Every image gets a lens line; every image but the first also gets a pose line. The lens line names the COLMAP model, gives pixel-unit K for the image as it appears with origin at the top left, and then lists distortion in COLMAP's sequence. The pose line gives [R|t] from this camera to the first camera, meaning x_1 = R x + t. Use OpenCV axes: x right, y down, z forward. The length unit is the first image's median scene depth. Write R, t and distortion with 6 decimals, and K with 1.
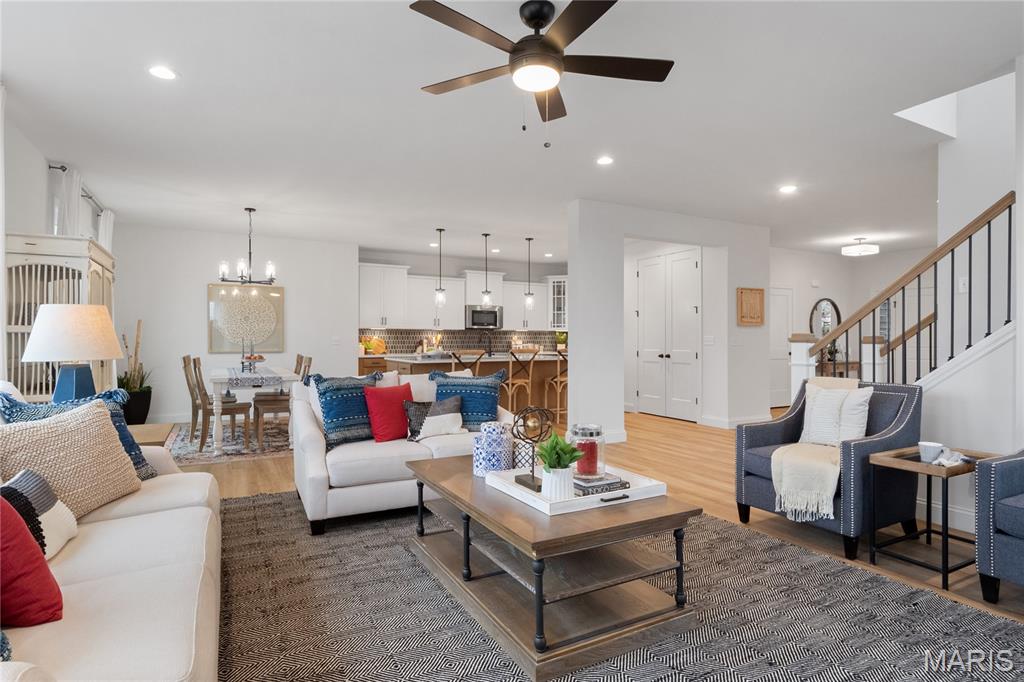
lens RADIAL K [[558.9, 0, 504.5], [0, 558.9, 348.9], [0, 0, 1]] dist [0.044681, -0.000192]
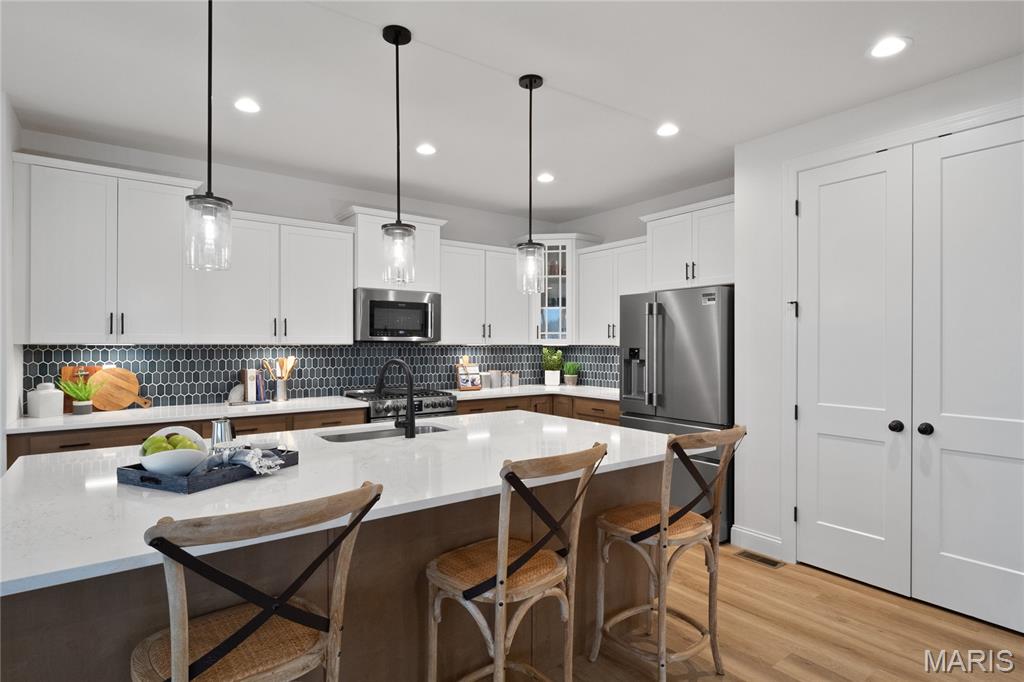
lens RADIAL K [[526.1, 0, 515.0], [0, 526.1, 345.5], [0, 0, 1]] dist [-0.004306, -0.002484]
pose [[0.986770, -0.000071, 0.162124, -0.012736], [0.001984, 0.999930, -0.011637, -0.028260], [-0.162112, 0.011805, 0.986702, 0.568134]]
